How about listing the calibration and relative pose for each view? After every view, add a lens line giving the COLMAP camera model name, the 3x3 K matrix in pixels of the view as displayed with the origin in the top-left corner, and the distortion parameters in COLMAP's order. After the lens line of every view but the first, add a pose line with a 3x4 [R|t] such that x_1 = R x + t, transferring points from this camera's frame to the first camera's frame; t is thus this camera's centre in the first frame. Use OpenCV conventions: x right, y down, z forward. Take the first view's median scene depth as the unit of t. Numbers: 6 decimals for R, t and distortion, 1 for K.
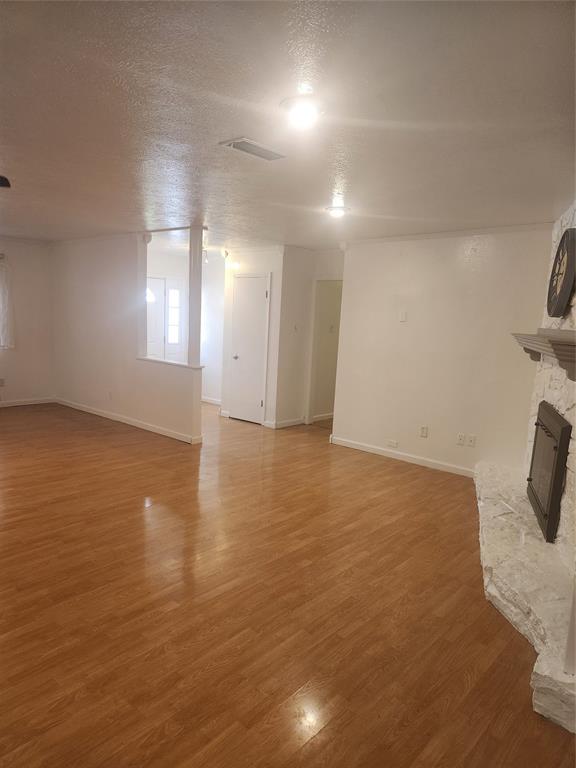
lens RADIAL K [[518.3, 0, 286.7], [0, 518.3, 385.9], [0, 0, 1]] dist [0.037529, -0.004115]
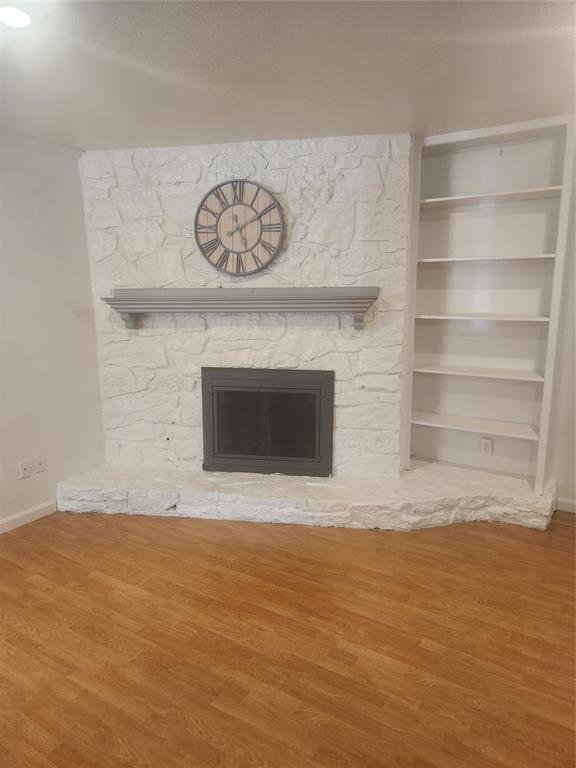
lens RADIAL K [[518.3, 0, 286.7], [0, 518.3, 385.9], [0, 0, 1]] dist [0.037529, -0.004115]
pose [[-0.169223, -0.229230, 0.958549, -0.431126], [0.135523, 0.957925, 0.253006, -0.157033], [-0.976216, 0.172720, -0.131037, 1.015616]]
